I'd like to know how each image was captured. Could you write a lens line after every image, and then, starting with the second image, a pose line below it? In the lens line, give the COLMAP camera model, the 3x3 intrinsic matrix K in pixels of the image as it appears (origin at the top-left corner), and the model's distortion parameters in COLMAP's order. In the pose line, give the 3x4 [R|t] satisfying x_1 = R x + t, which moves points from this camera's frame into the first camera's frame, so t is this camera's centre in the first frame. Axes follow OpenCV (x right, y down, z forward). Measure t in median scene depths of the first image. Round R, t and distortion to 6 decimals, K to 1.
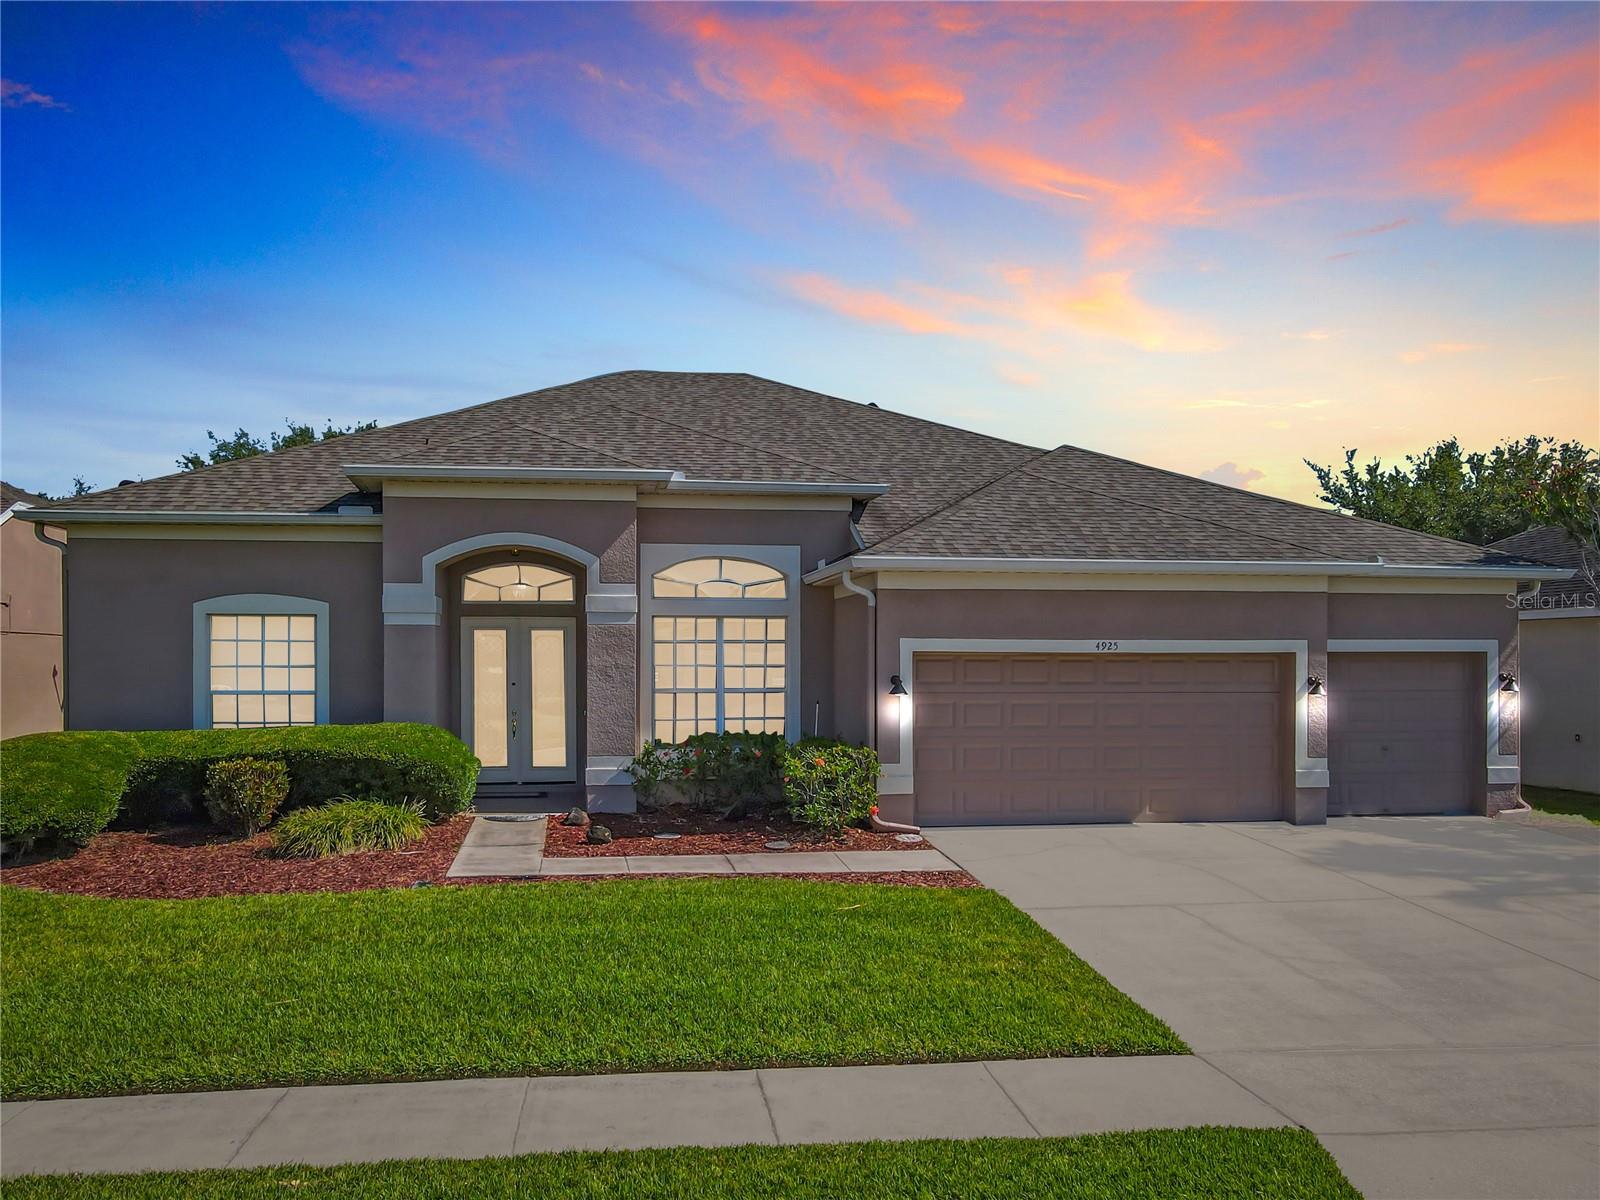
lens RADIAL K [[1195.8, 0, 751.2], [0, 1195.8, 627.3], [0, 0, 1]] dist [0.017419, 0.005162]
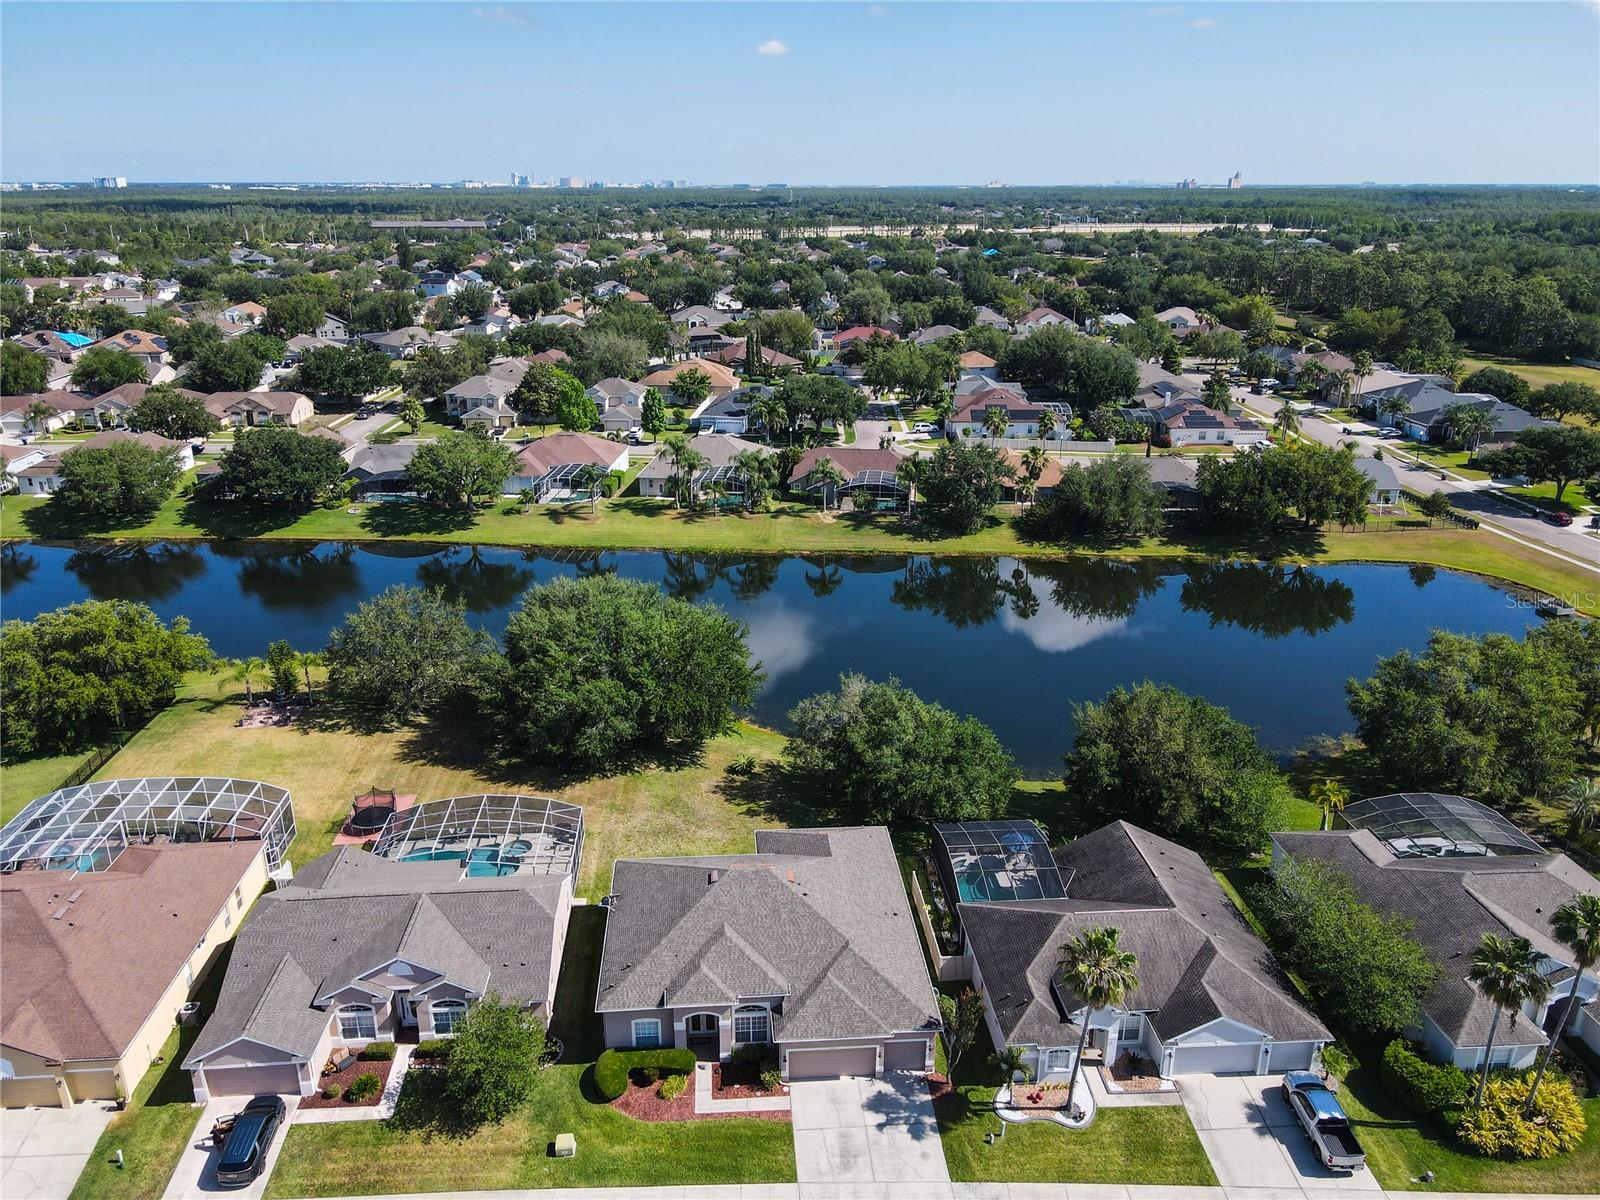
lens RADIAL K [[1174.8, 0, 795.4], [0, 1174.8, 582.8], [0, 0, 1]] dist [0.015713, 0.008914]
pose [[0.997209, 0.026594, -0.069769, 0.442765], [-0.000779, 0.938076, 0.346429, -3.363717], [0.074661, -0.345407, 0.935478, -2.725830]]
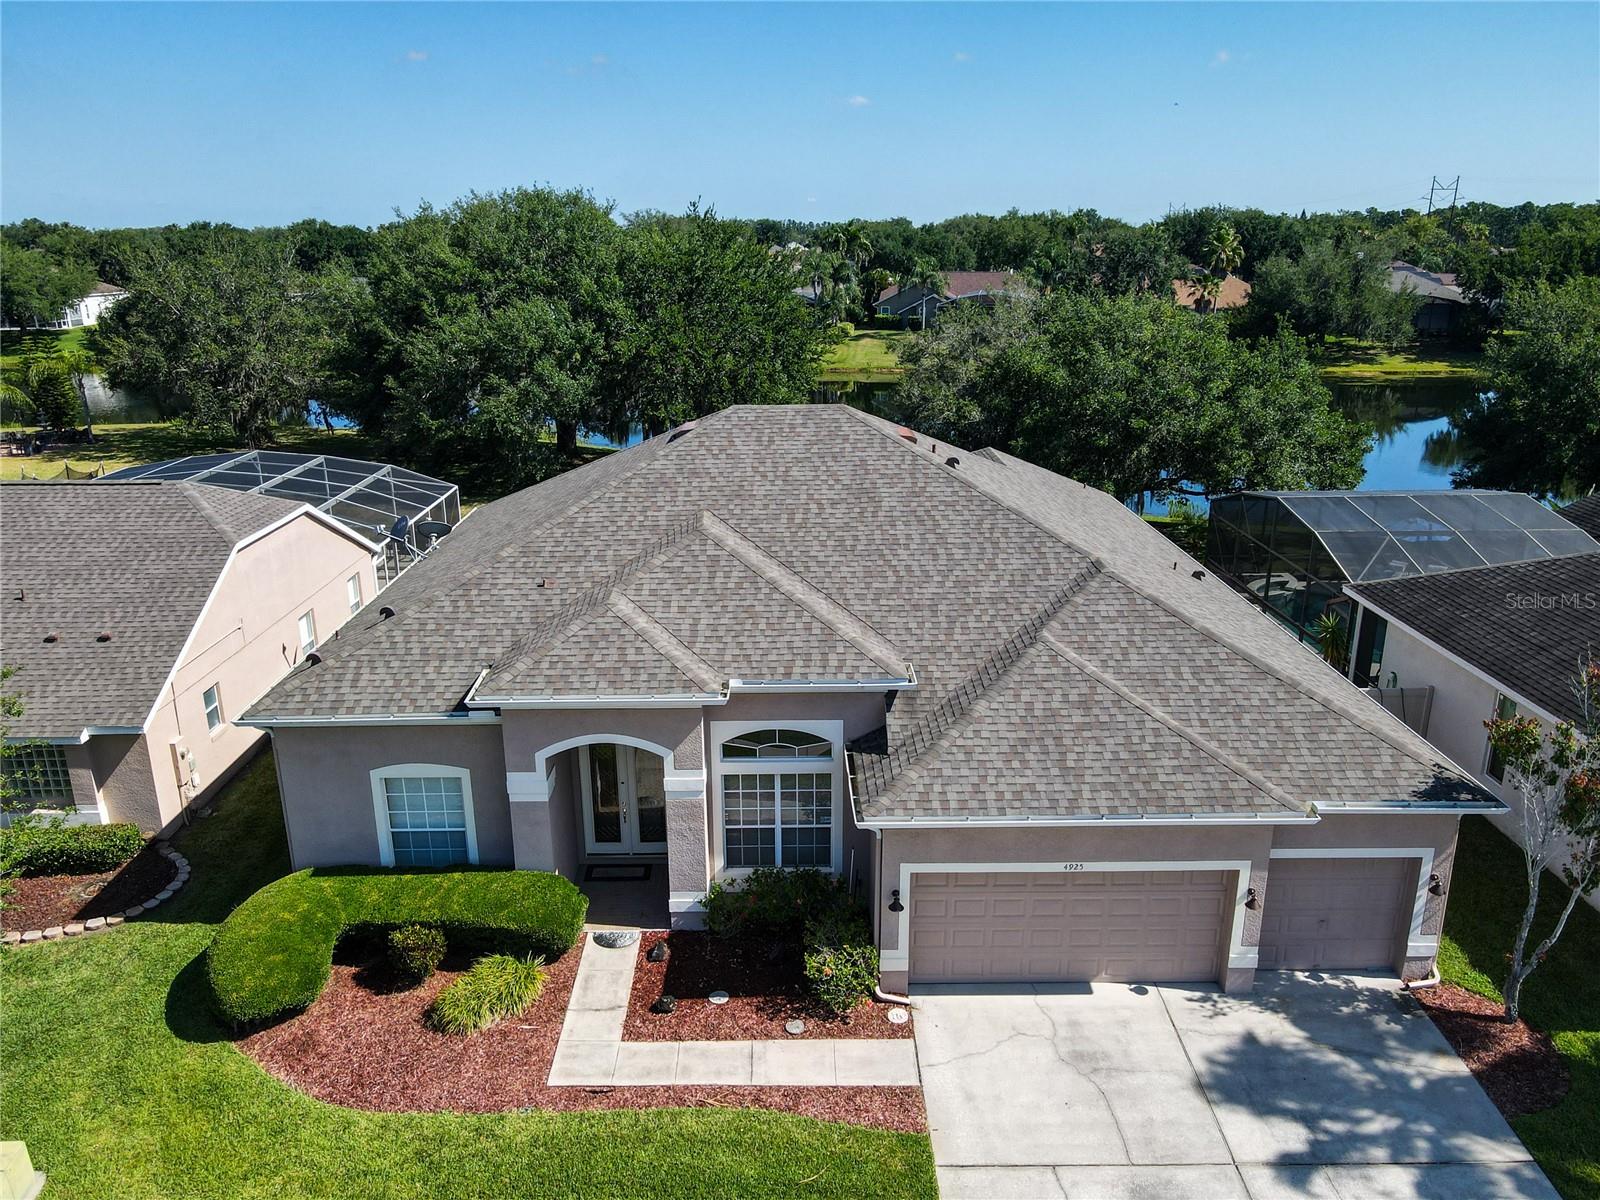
lens RADIAL K [[1179.5, 0, 799.0], [0, 1179.5, 592.3], [0, 0, 1]] dist [0.015331, 0.005853]
pose [[0.990730, 0.036184, -0.130941, 0.174502], [0.007041, 0.948901, 0.315497, -0.668139], [0.135666, -0.313494, 0.939849, -0.090650]]
